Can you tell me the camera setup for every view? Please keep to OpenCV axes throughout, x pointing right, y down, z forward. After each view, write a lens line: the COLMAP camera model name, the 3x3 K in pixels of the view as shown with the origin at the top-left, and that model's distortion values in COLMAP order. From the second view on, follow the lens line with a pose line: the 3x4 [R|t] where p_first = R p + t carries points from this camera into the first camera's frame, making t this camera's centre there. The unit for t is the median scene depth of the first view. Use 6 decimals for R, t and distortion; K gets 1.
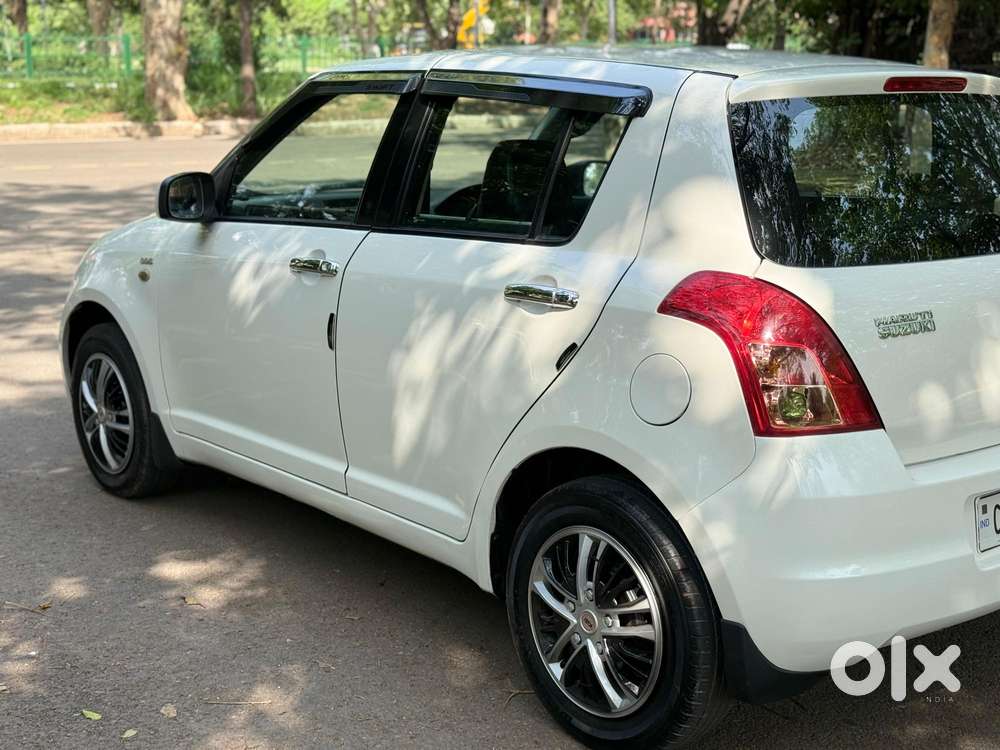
lens RADIAL K [[1349.3, 0, 549.1], [0, 1349.3, 373.1], [0, 0, 1]] dist [0.326665, -1.107560]
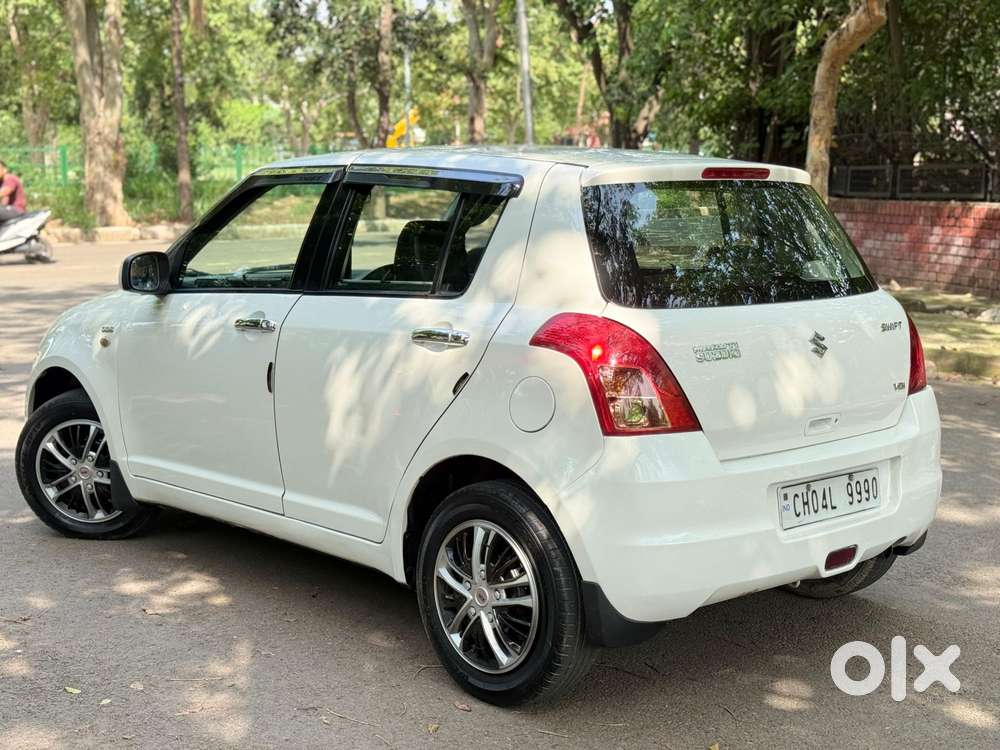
lens RADIAL K [[1349.3, 0, 549.1], [0, 1349.3, 373.1], [0, 0, 1]] dist [0.326665, -1.107560]
pose [[0.998762, -0.017664, 0.046501, 0.031297], [0.021078, 0.997037, -0.073976, 0.061529], [-0.045056, 0.074865, 0.996175, -0.221831]]
